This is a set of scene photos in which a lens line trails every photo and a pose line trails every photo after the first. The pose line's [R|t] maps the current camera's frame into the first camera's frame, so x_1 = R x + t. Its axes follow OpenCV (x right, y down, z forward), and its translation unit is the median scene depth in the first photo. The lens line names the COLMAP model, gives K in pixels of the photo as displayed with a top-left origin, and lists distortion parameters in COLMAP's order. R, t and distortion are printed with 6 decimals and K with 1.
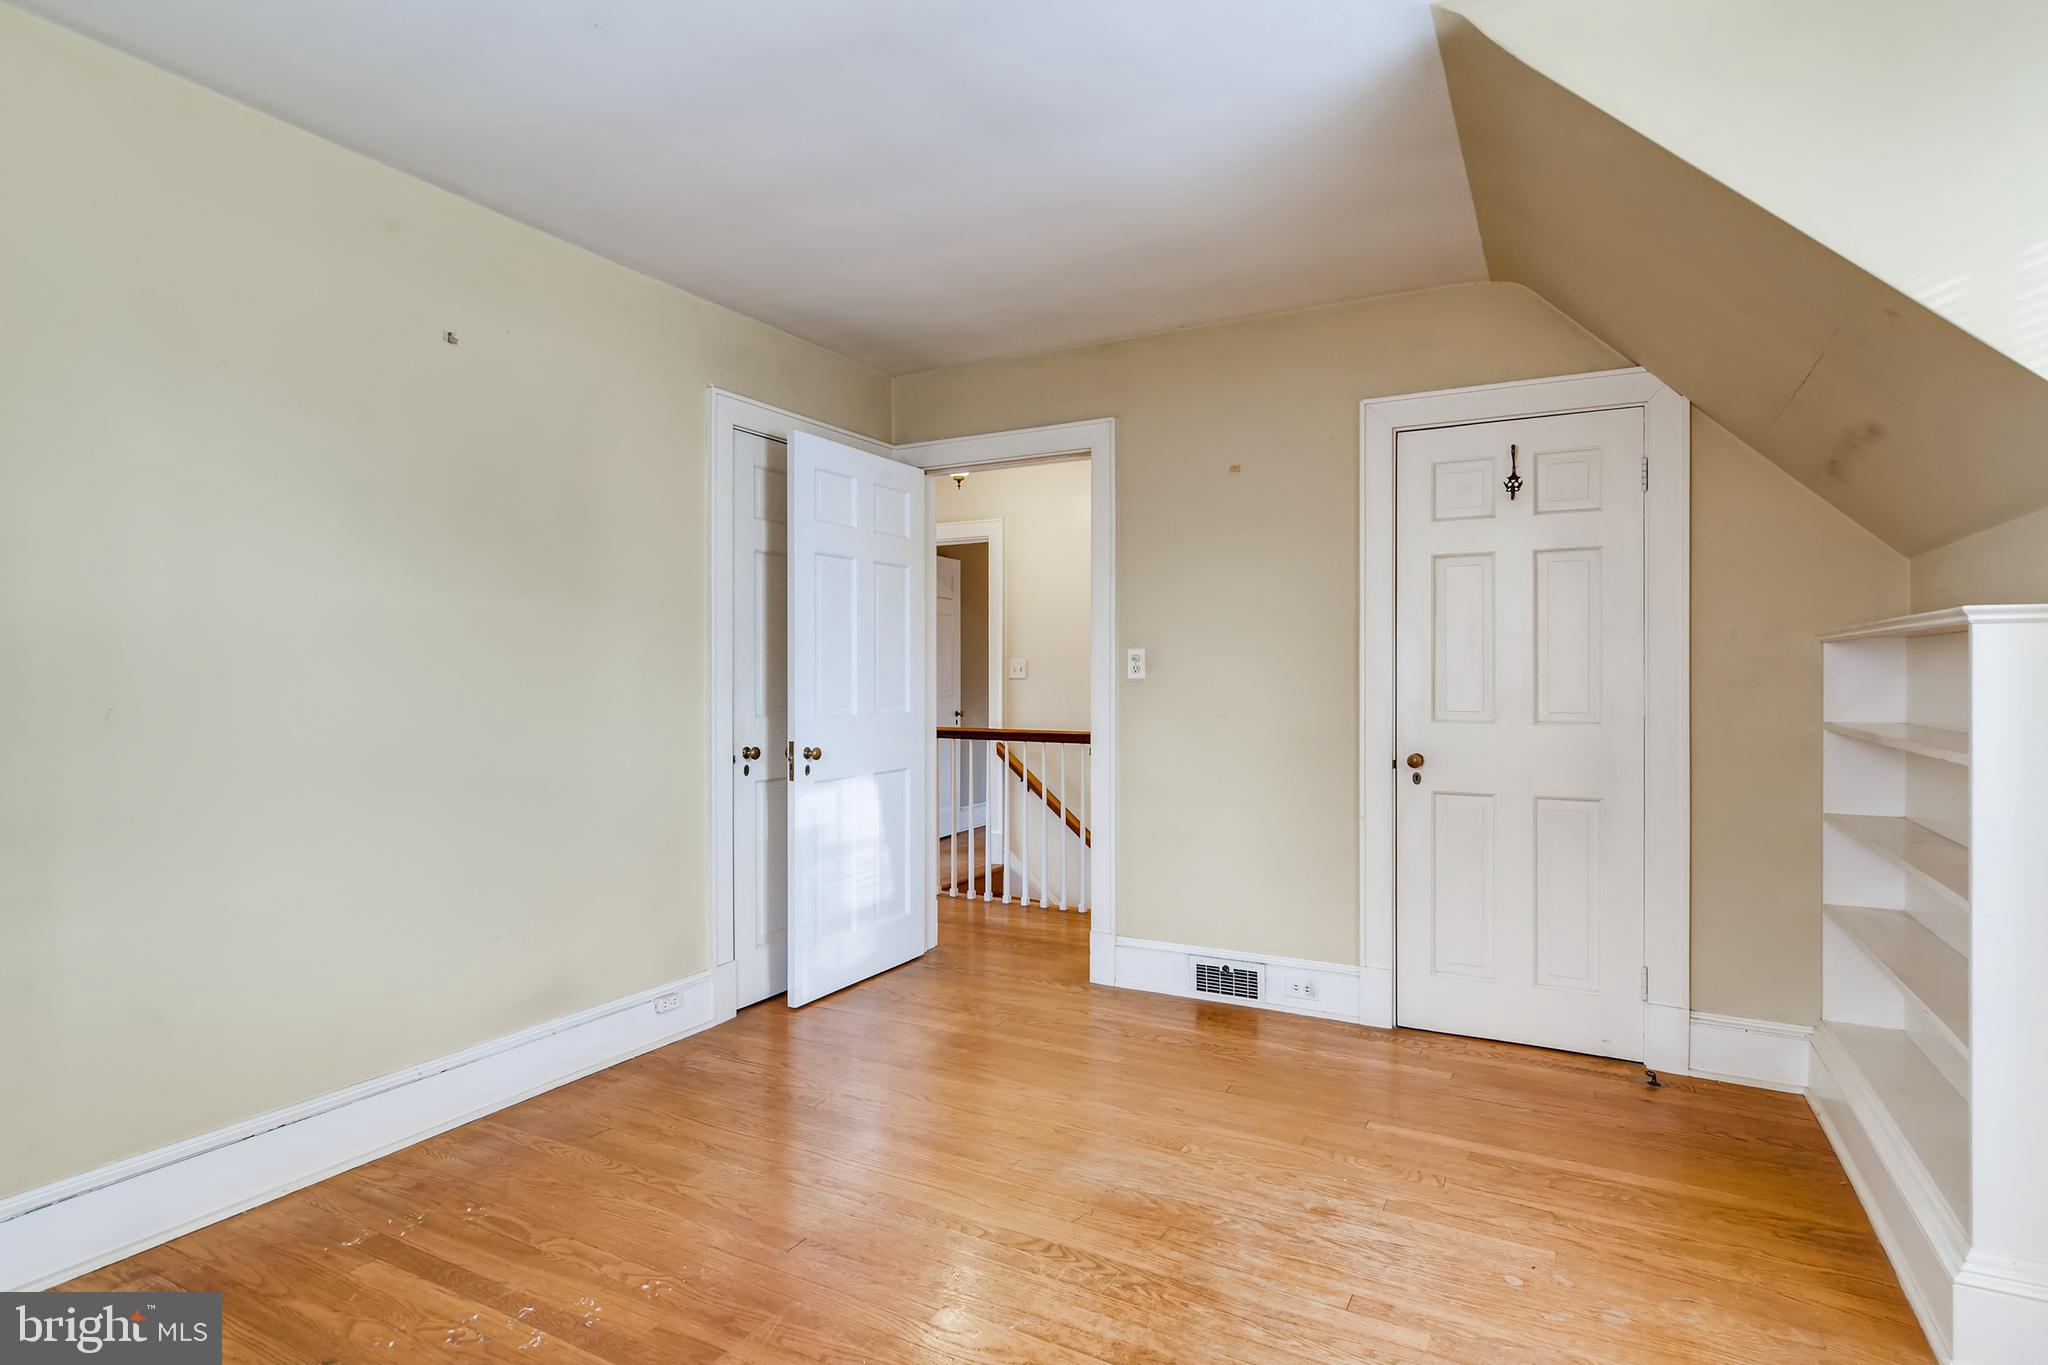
lens RADIAL K [[1042.4, 0, 1029.5], [0, 1042.4, 680.4], [0, 0, 1]] dist [-0.001593, 0.001606]
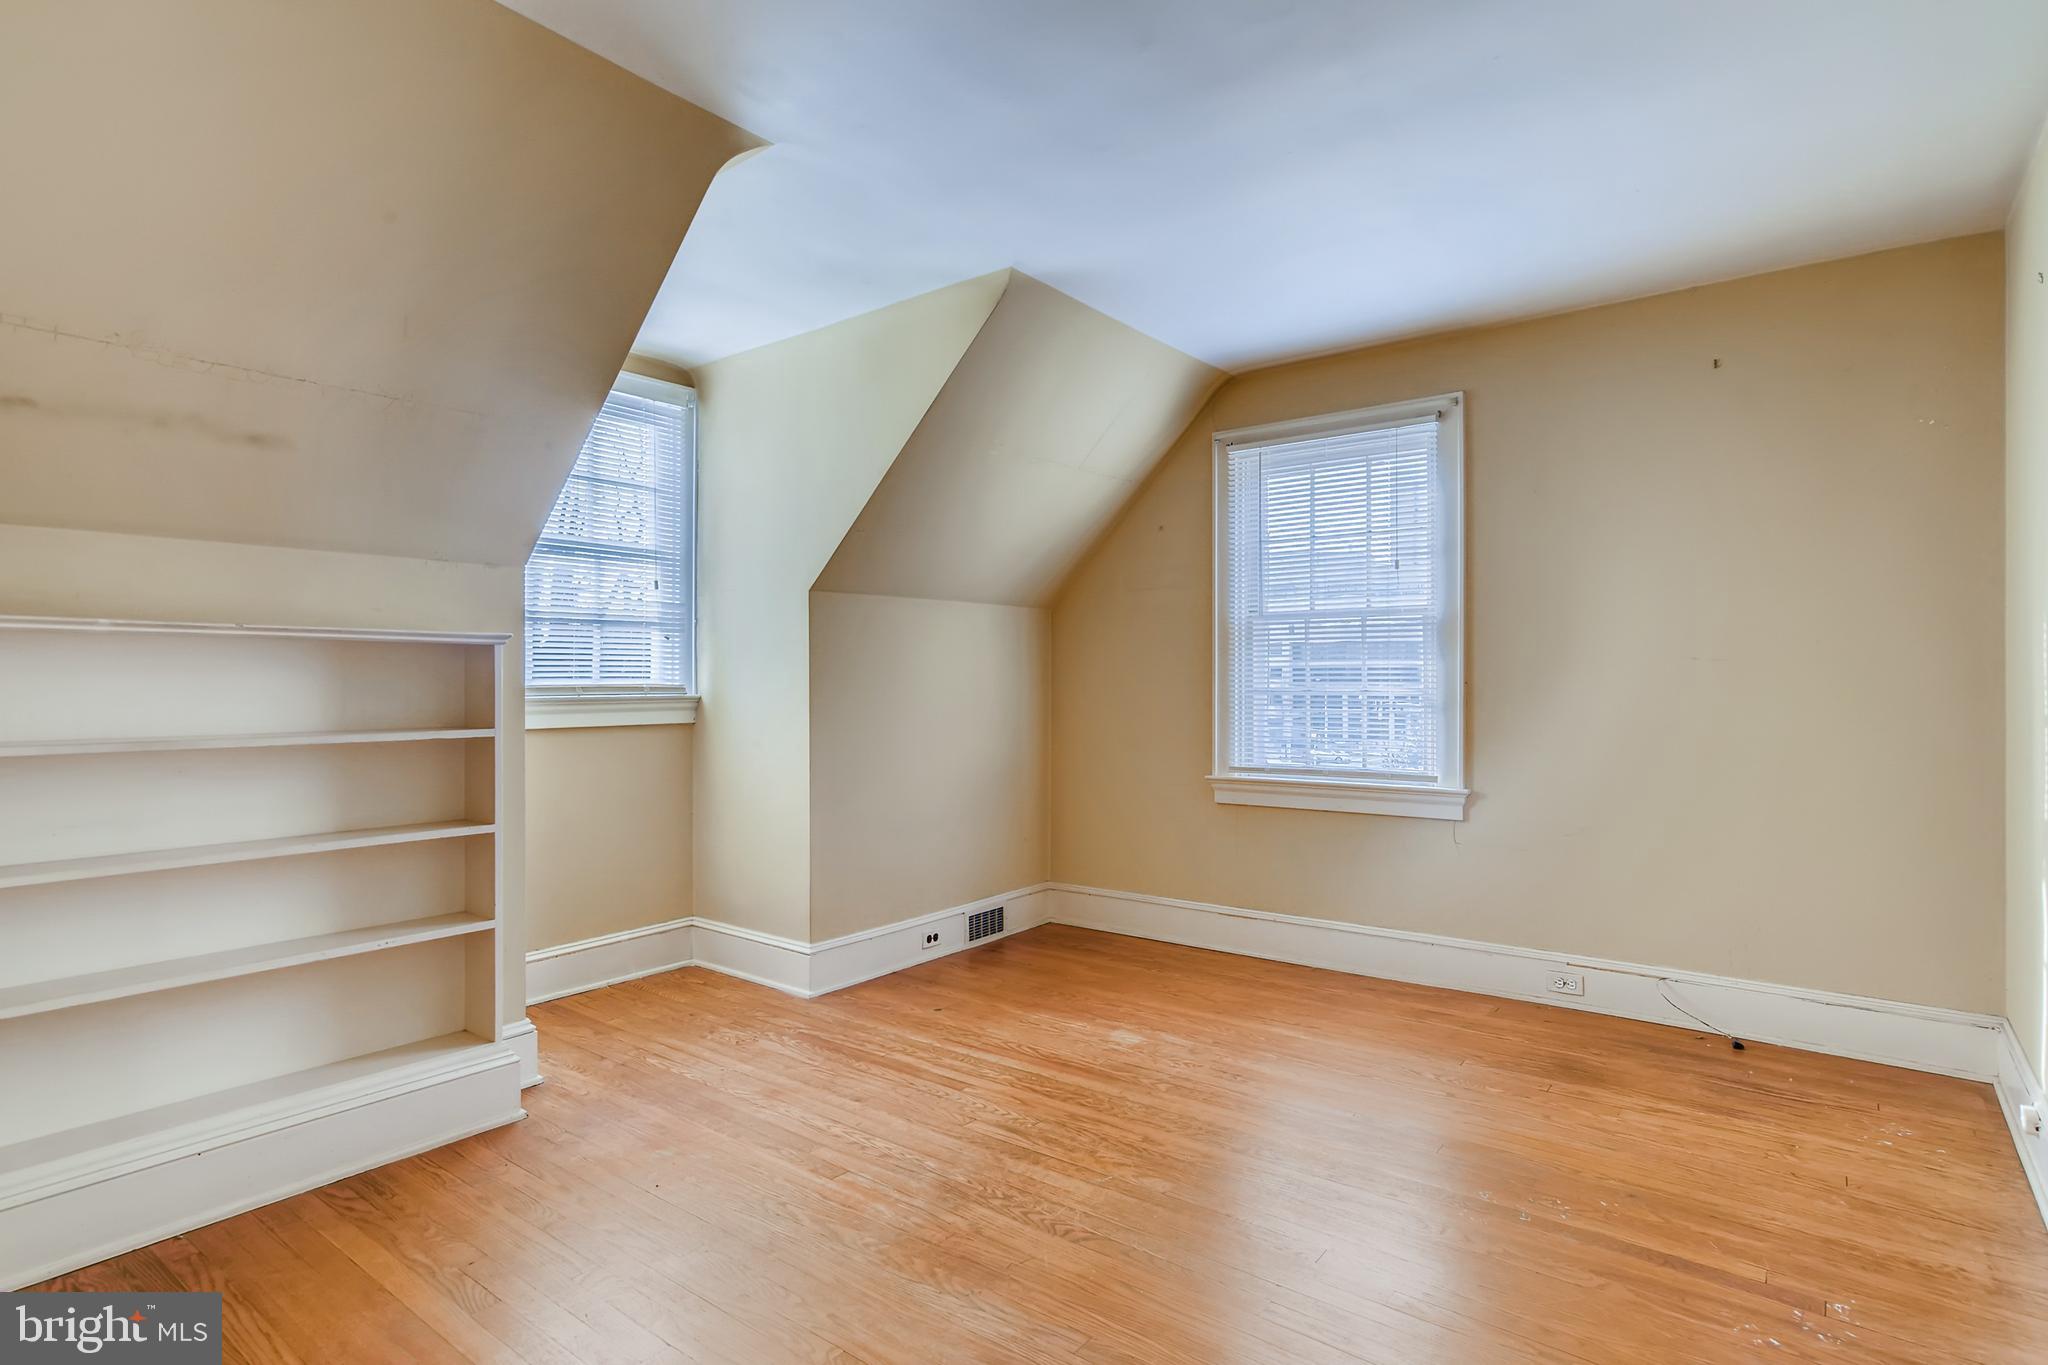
lens RADIAL K [[1042.4, 0, 1025.4], [0, 1042.4, 685.7], [0, 0, 1]] dist [-0.001593, 0.001606]
pose [[-0.985936, 0.002648, 0.167099, -0.118450], [0.004904, 0.999902, 0.013090, -0.009012], [-0.167048, 0.013725, -0.985853, 2.074037]]
